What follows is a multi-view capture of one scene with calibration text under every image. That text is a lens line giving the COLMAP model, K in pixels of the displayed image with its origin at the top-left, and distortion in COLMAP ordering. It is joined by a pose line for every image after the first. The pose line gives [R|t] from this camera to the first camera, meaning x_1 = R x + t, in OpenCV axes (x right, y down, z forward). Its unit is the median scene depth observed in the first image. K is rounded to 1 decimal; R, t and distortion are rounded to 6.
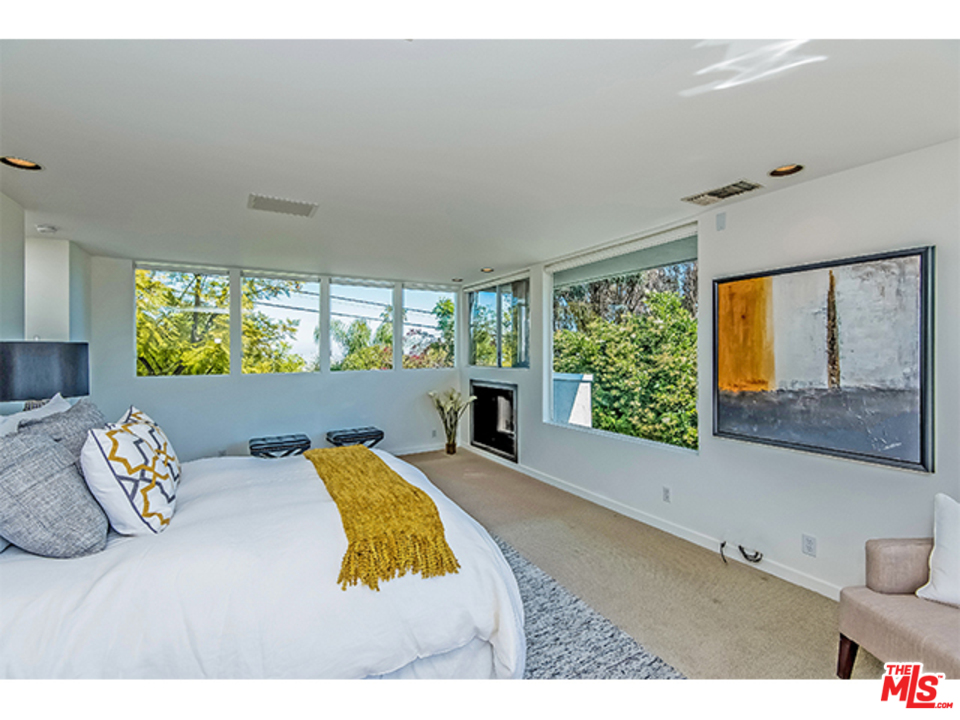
lens RADIAL K [[468.4, 0, 484.0], [0, 468.4, 355.4], [0, 0, 1]] dist [0.000293, 0.000032]
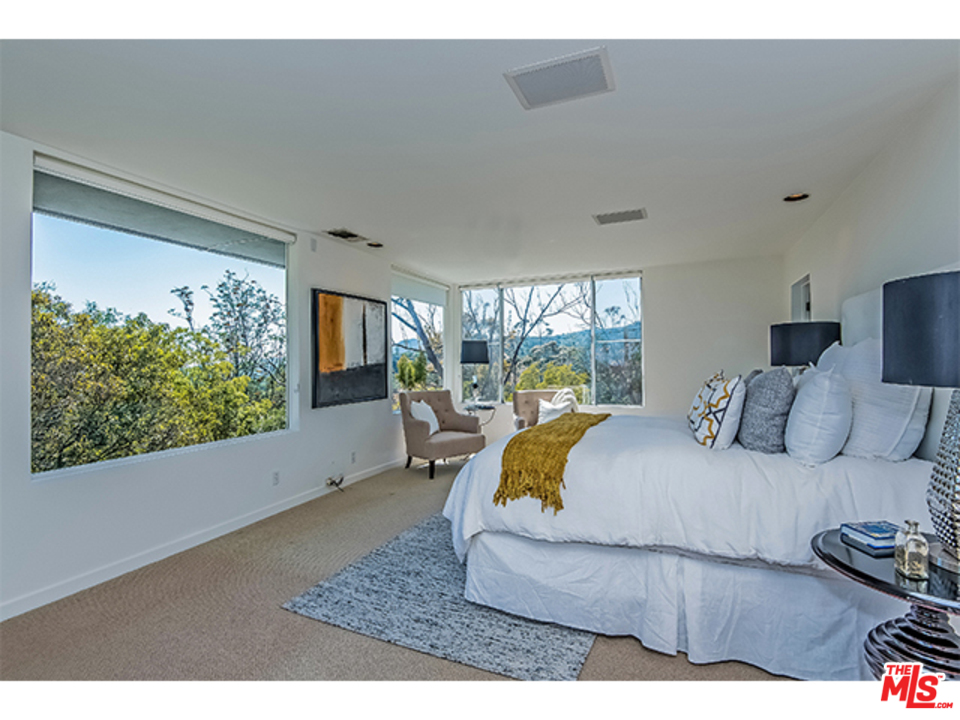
lens RADIAL K [[468.4, 0, 484.0], [0, 468.4, 355.4], [0, 0, 1]] dist [0.000293, 0.000032]
pose [[-0.623716, 0.007245, 0.781617, -0.915603], [0.007495, 0.999967, -0.003288, 0.036333], [-0.781615, 0.003808, -0.623750, 1.617616]]
